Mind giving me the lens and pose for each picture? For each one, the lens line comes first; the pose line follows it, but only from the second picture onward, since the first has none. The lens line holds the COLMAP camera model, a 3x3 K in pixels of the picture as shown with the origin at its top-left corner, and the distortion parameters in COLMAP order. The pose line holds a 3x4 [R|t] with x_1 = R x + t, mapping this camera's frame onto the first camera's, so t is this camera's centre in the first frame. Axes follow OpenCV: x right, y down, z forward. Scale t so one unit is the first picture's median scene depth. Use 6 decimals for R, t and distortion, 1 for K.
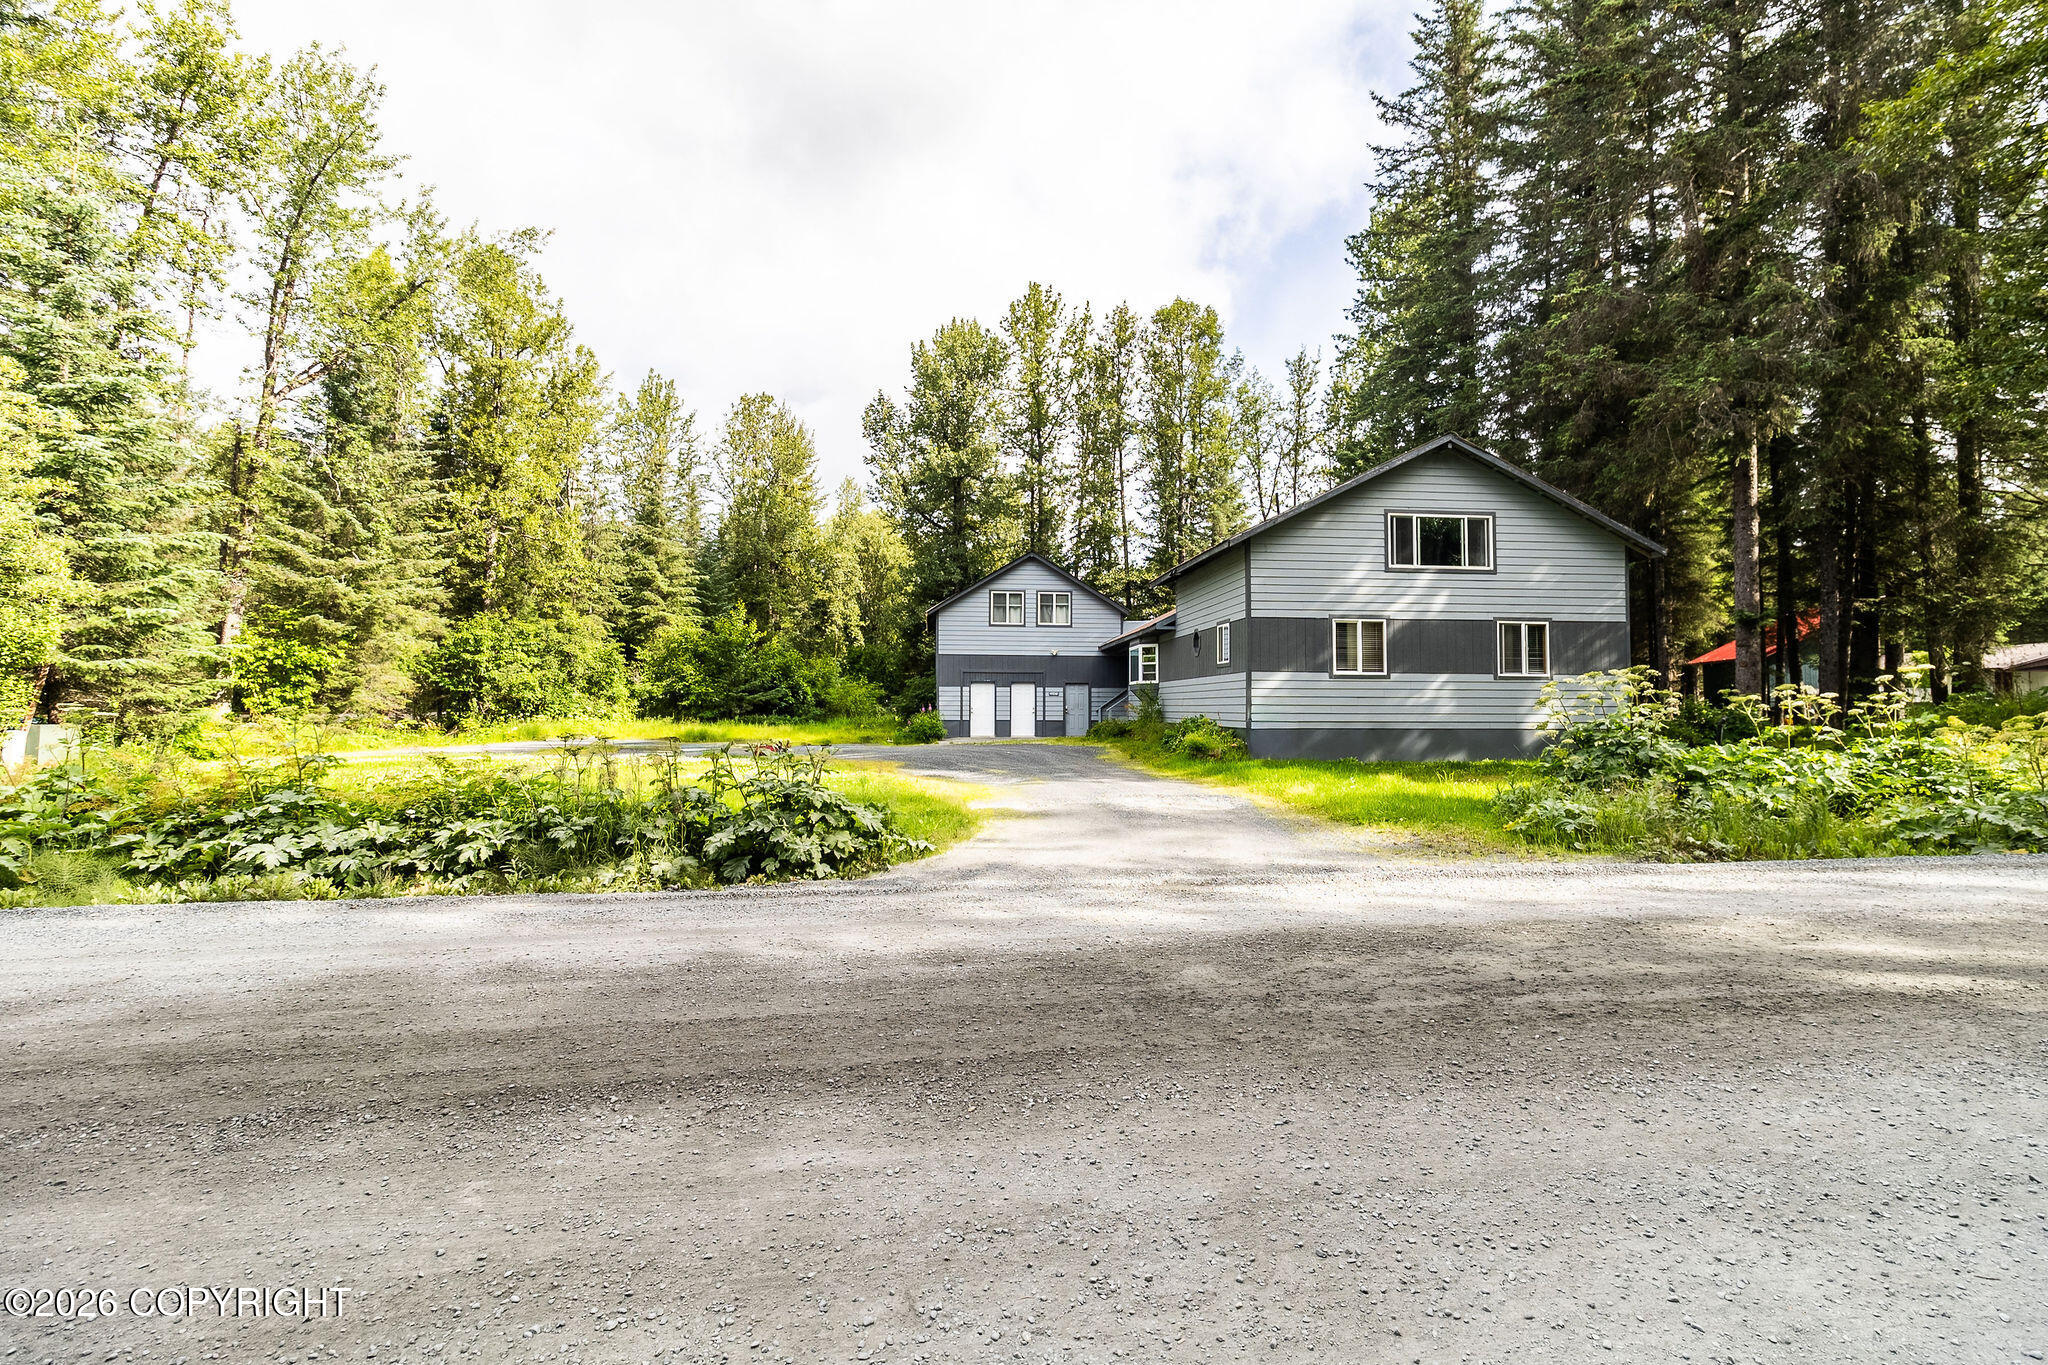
lens RADIAL K [[960.8, 0, 1041.5], [0, 960.8, 645.7], [0, 0, 1]] dist [0.003362, -0.000062]
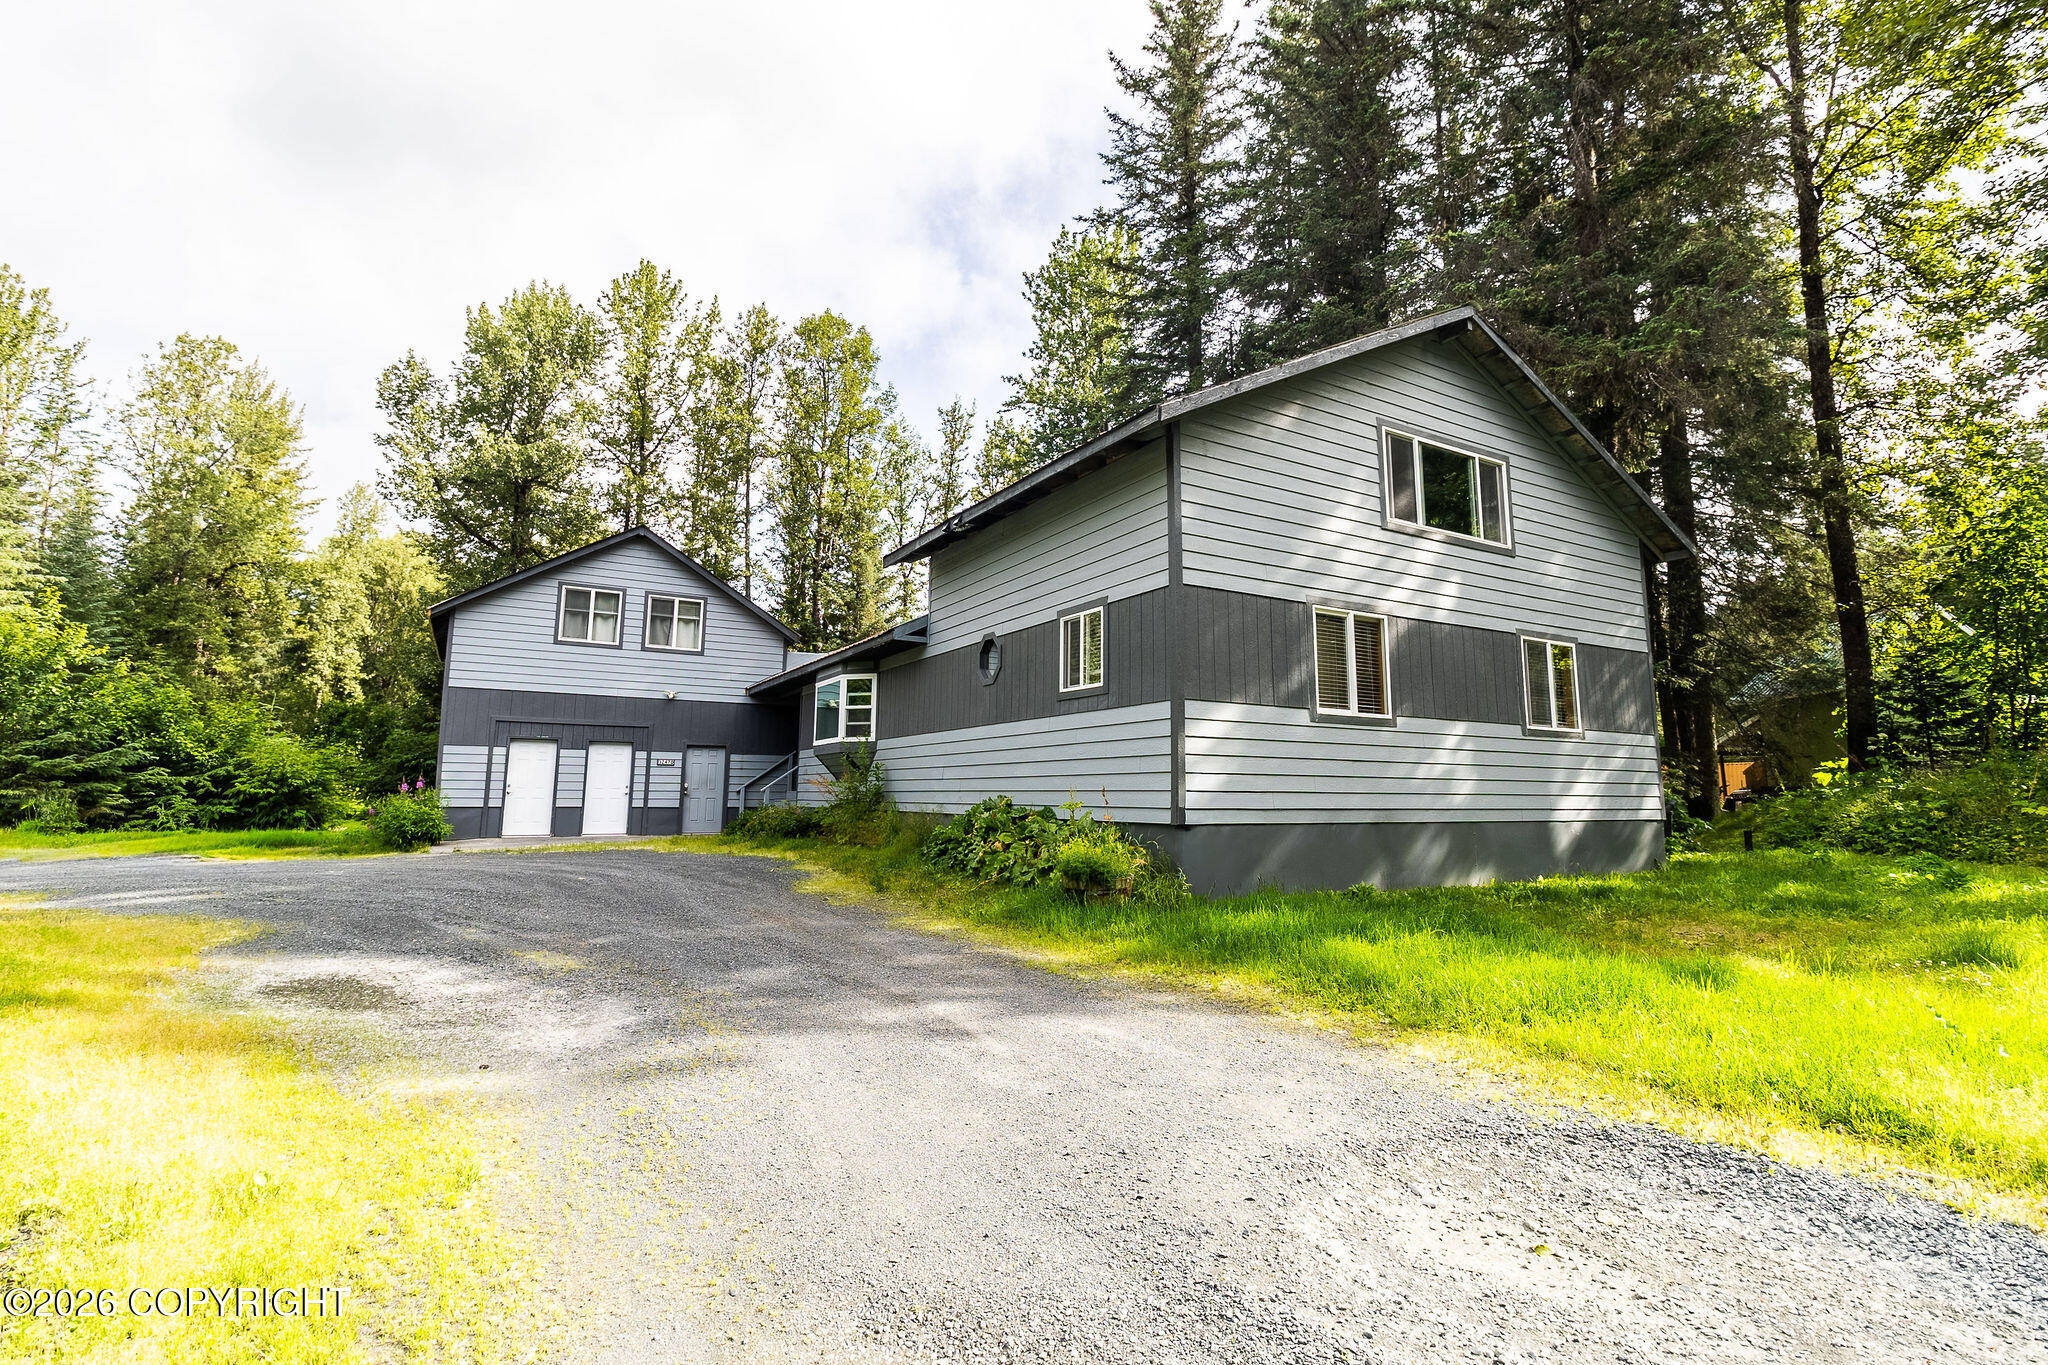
lens RADIAL K [[960.8, 0, 1041.5], [0, 960.8, 645.7], [0, 0, 1]] dist [0.003362, -0.000062]
pose [[0.914458, 0.064637, 0.399485, -0.008041], [-0.029566, 0.995195, -0.093344, 0.012487], [-0.403599, 0.073548, 0.911975, 0.164385]]
